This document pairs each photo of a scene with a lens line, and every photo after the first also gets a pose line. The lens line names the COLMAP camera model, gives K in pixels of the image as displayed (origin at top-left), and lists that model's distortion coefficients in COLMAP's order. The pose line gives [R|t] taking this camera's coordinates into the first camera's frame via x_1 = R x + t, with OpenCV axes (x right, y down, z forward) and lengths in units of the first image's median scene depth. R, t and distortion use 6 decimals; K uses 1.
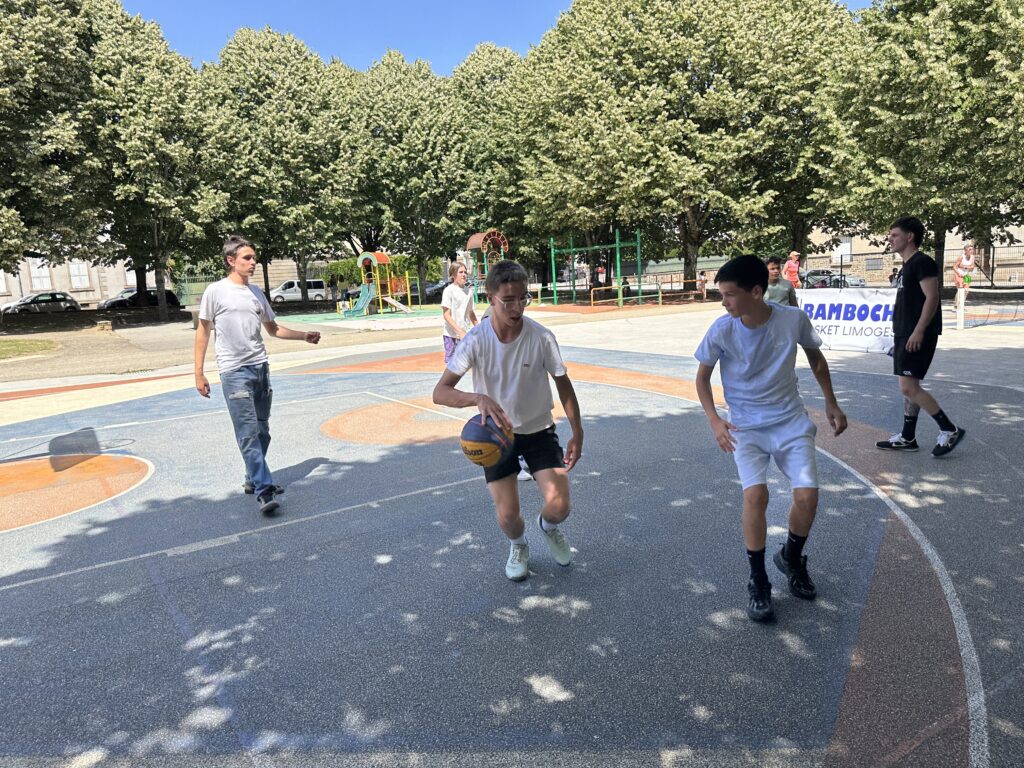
lens RADIAL K [[728.4, 0, 512.8], [0, 728.4, 398.1], [0, 0, 1]] dist [0.020136, -0.032892]
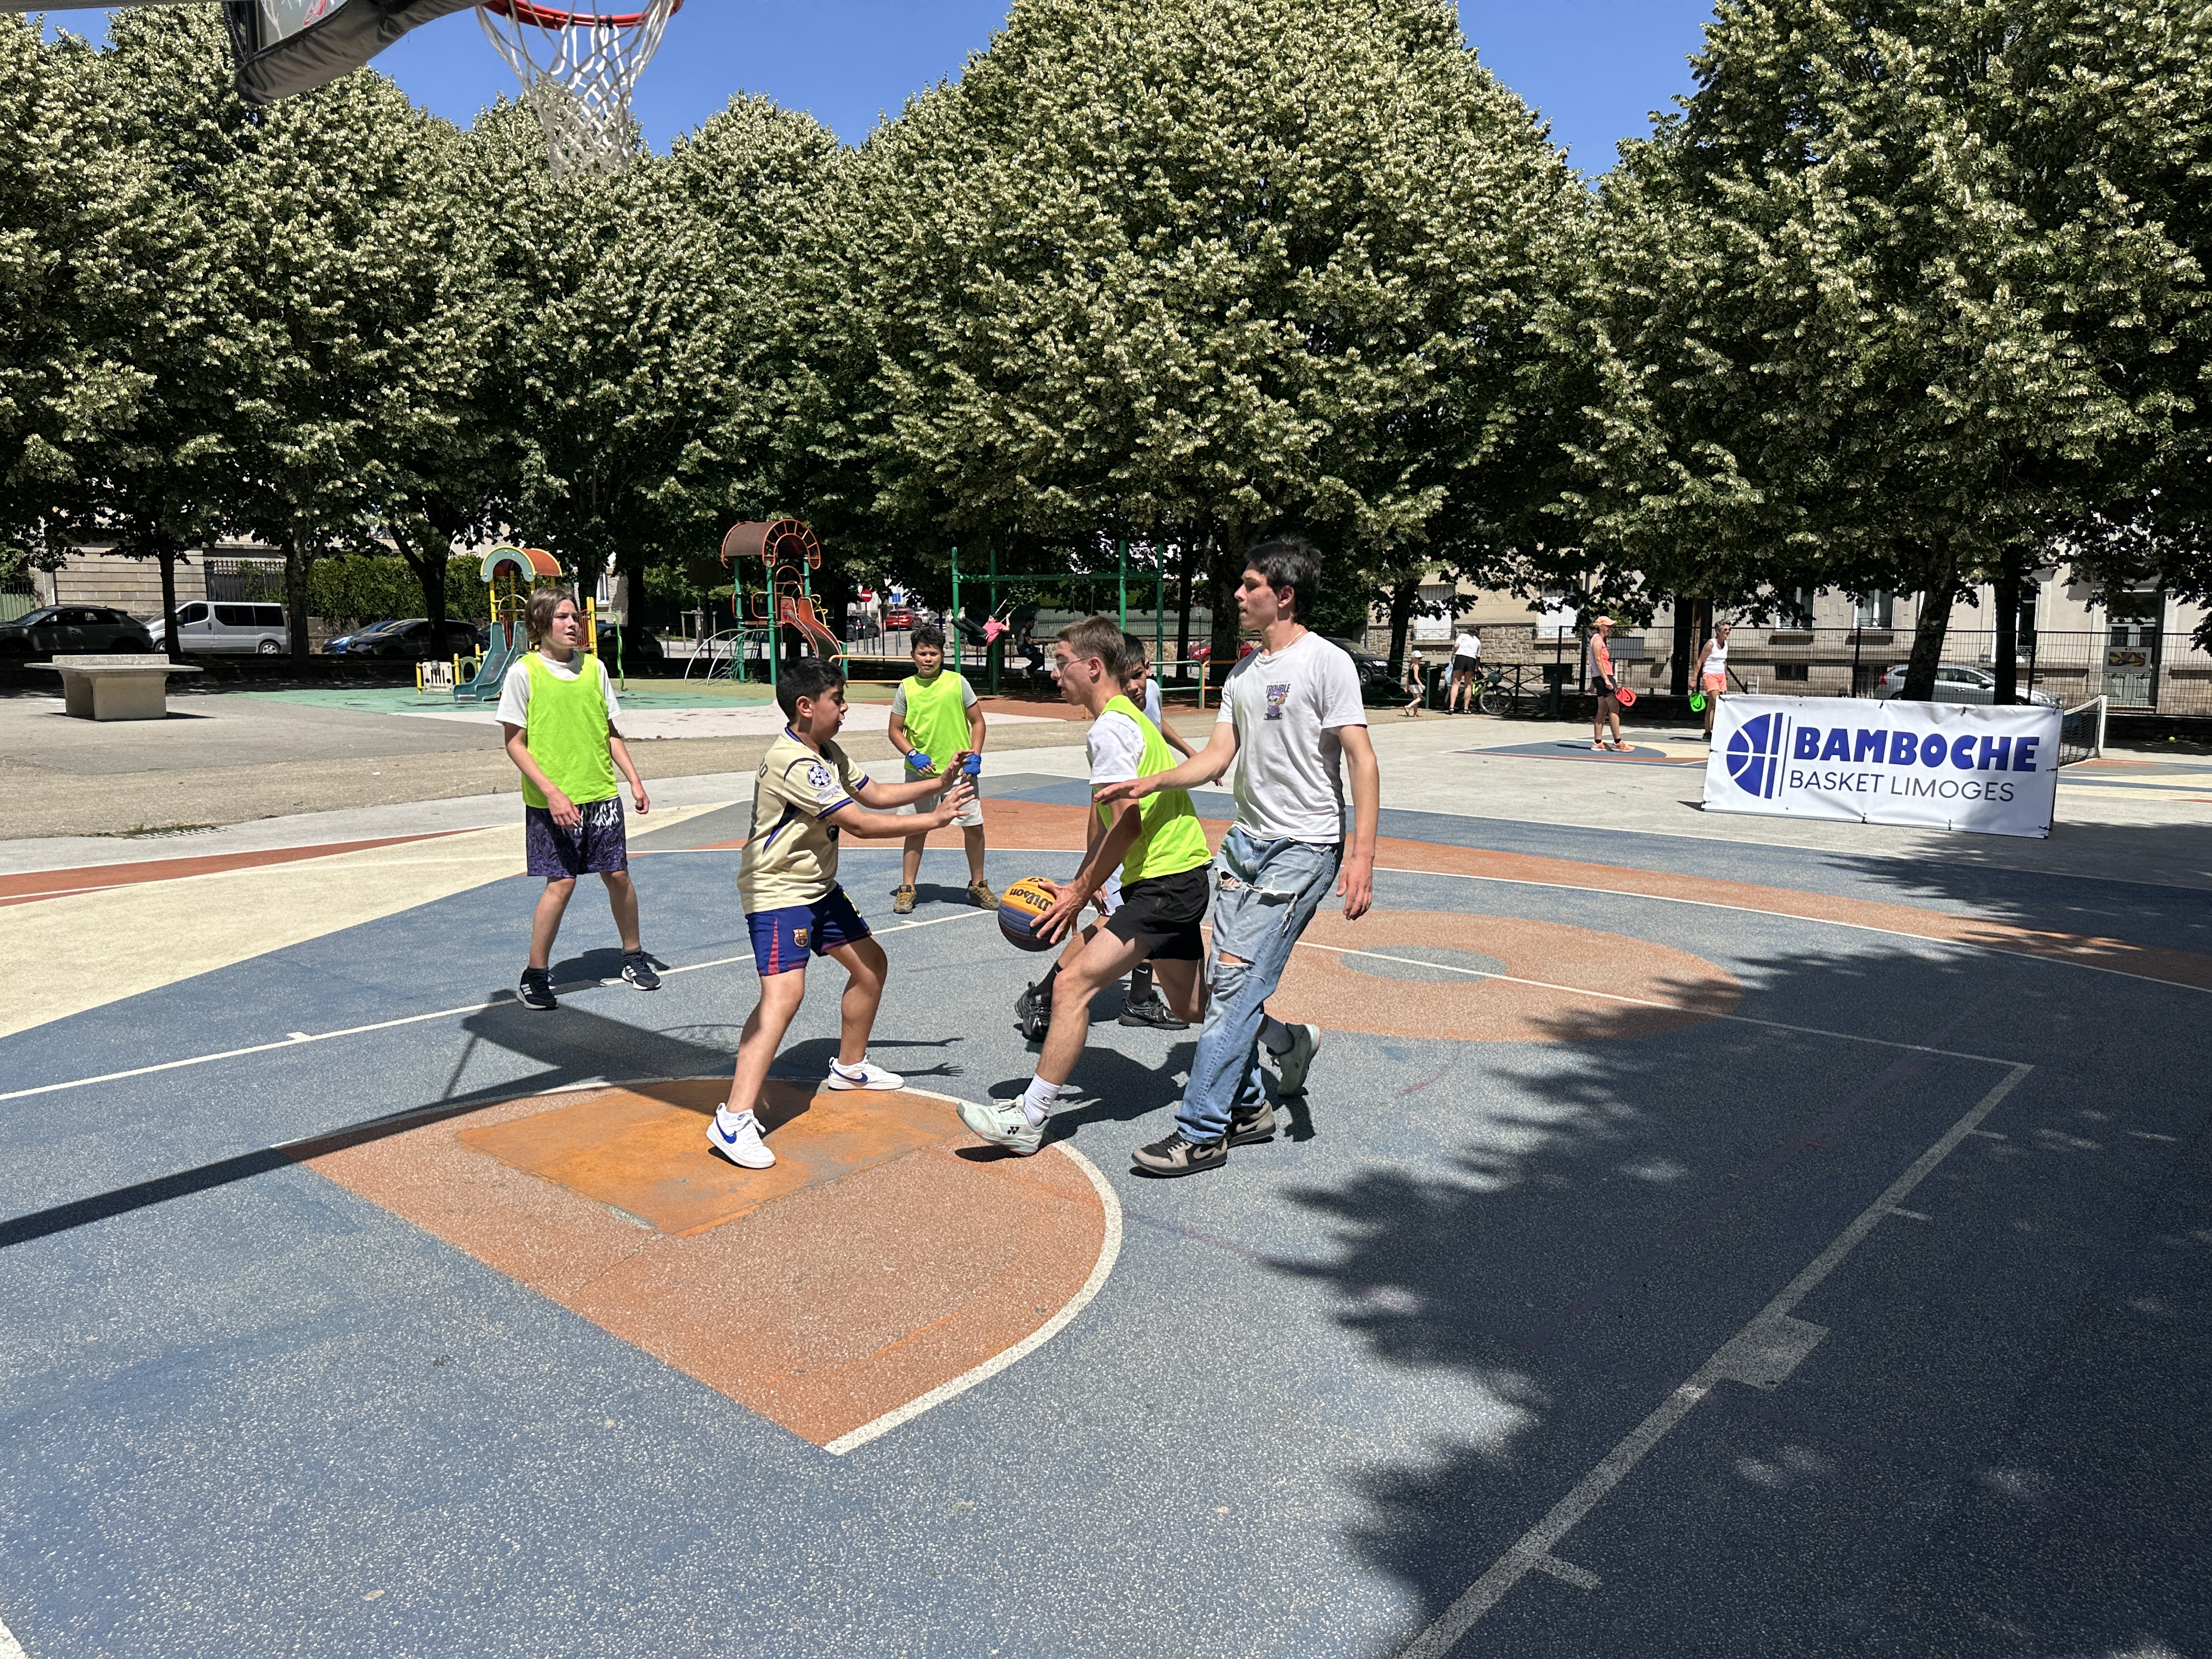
lens RADIAL K [[1573.4, 0, 1107.8], [0, 1573.4, 860.1], [0, 0, 1]] dist [0.020136, -0.032892]
pose [[0.960246, 0.018623, 0.278533, -0.139753], [-0.012400, 0.999633, -0.024089, -0.006462], [-0.278879, 0.019678, 0.960125, 0.054680]]
